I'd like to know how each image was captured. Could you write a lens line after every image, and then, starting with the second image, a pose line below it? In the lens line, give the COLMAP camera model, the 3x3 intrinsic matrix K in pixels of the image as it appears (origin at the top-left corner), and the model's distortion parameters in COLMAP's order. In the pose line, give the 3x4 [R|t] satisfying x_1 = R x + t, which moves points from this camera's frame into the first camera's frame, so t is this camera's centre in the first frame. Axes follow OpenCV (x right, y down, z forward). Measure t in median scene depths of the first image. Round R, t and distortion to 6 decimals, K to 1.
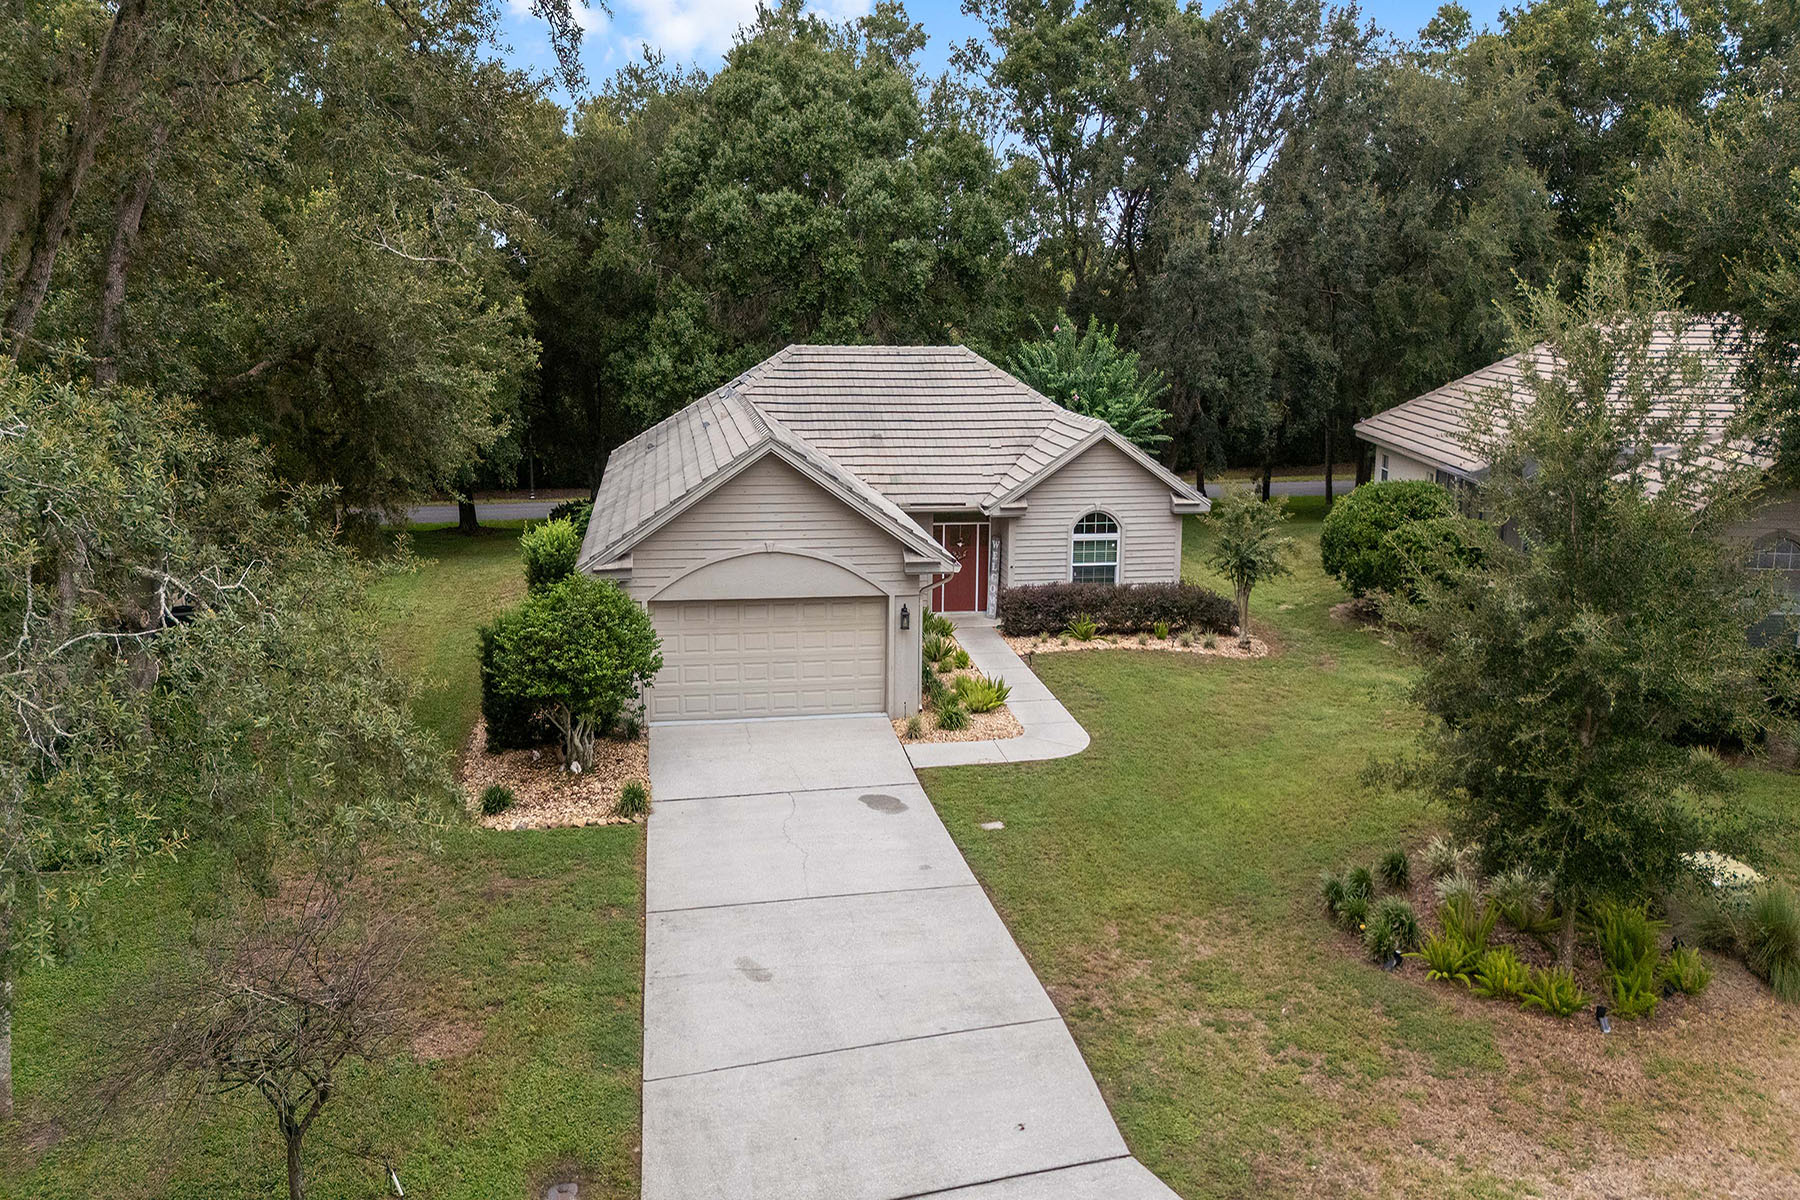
lens RADIAL K [[1300.3, 0, 896.9], [0, 1300.3, 546.4], [0, 0, 1]] dist [0.080245, -0.131935]
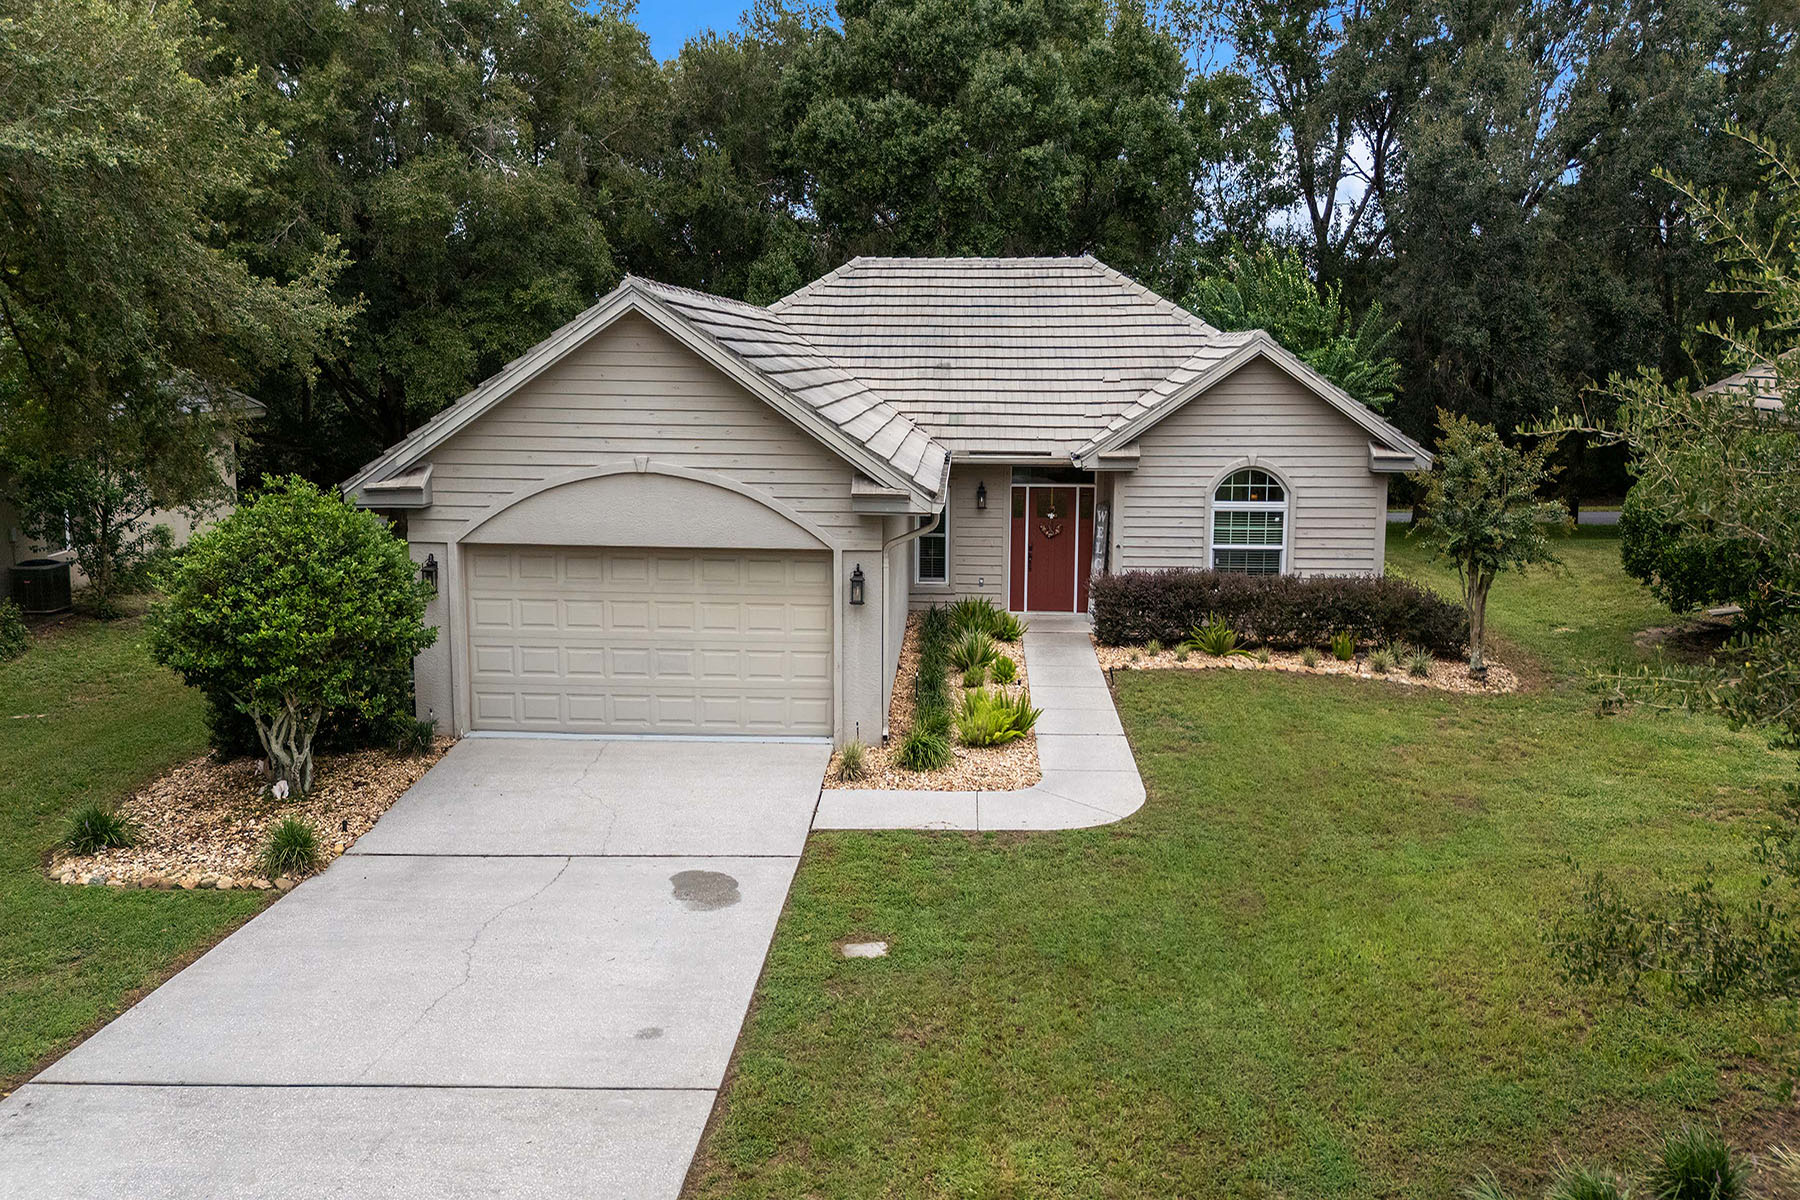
lens RADIAL K [[1300.3, 0, 896.9], [0, 1300.3, 546.4], [0, 0, 1]] dist [0.080245, -0.131935]
pose [[0.975816, 0.024673, -0.217198, 0.124529], [-0.033570, 0.998737, -0.037370, 0.045662], [0.216002, 0.043758, 0.975412, 0.308008]]
